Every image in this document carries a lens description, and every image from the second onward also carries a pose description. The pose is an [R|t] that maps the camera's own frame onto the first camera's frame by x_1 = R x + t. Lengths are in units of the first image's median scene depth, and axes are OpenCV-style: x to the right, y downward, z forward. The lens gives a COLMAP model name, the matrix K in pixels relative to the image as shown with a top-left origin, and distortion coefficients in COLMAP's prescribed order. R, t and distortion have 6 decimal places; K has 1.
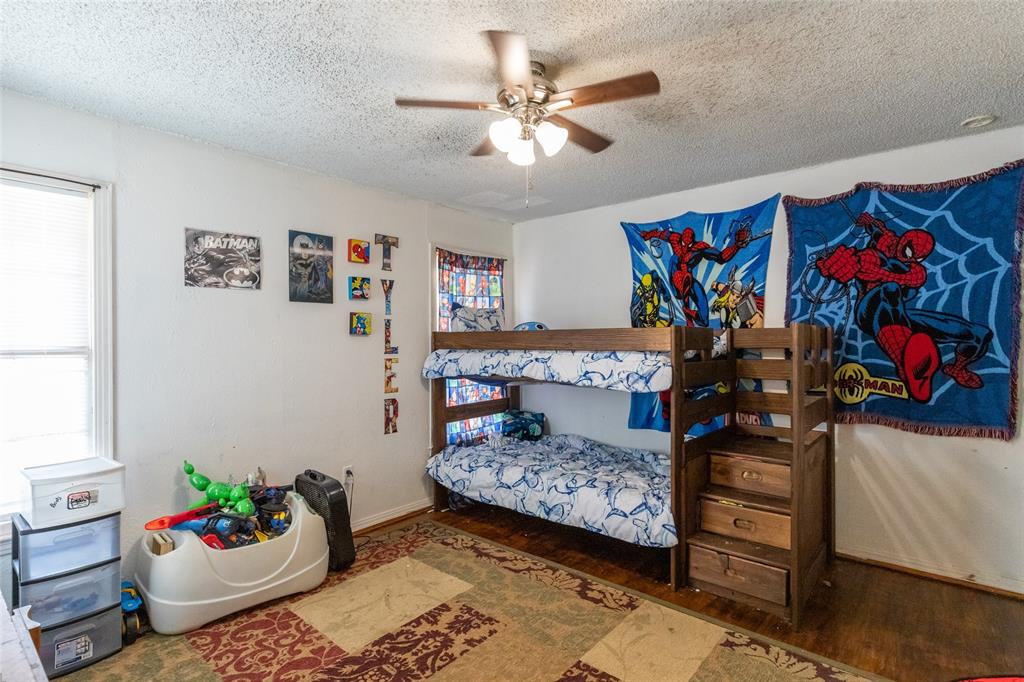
lens RADIAL K [[505.6, 0, 517.5], [0, 505.6, 340.6], [0, 0, 1]] dist [0.000488, -0.000321]
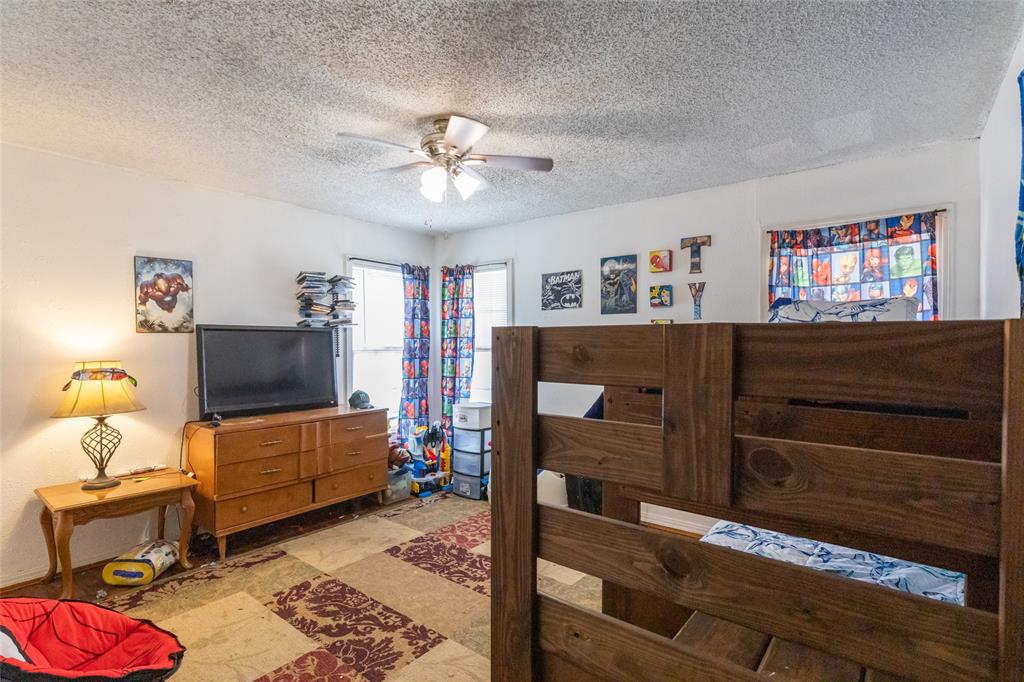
lens RADIAL K [[505.6, 0, 509.8], [0, 505.6, 345.4], [0, 0, 1]] dist [0.000488, -0.000321]
pose [[0.017499, 0.018763, -0.999671, 0.858134], [-0.002786, 0.999821, 0.018717, -0.023797], [0.999843, 0.002458, 0.017548, 0.781101]]
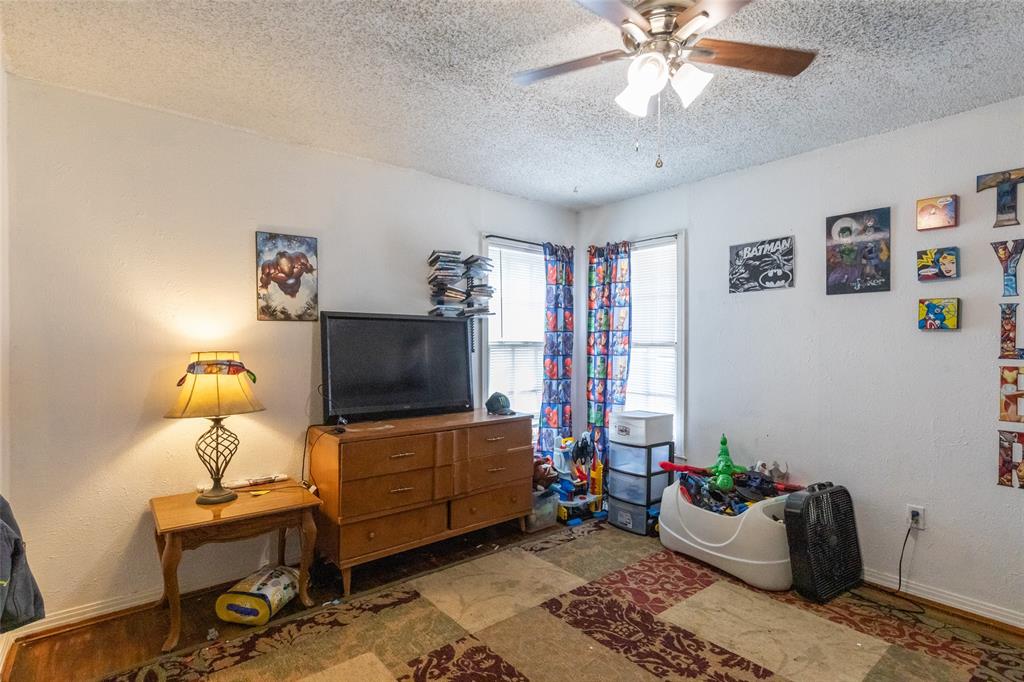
lens RADIAL K [[505.6, 0, 507.3], [0, 505.6, 344.7], [0, 0, 1]] dist [0.000488, -0.000321]
pose [[-0.192192, 0.011174, -0.981294, 0.591526], [-0.003128, 0.999923, 0.011999, 0.003509], [0.981352, 0.005376, -0.192143, 0.633781]]
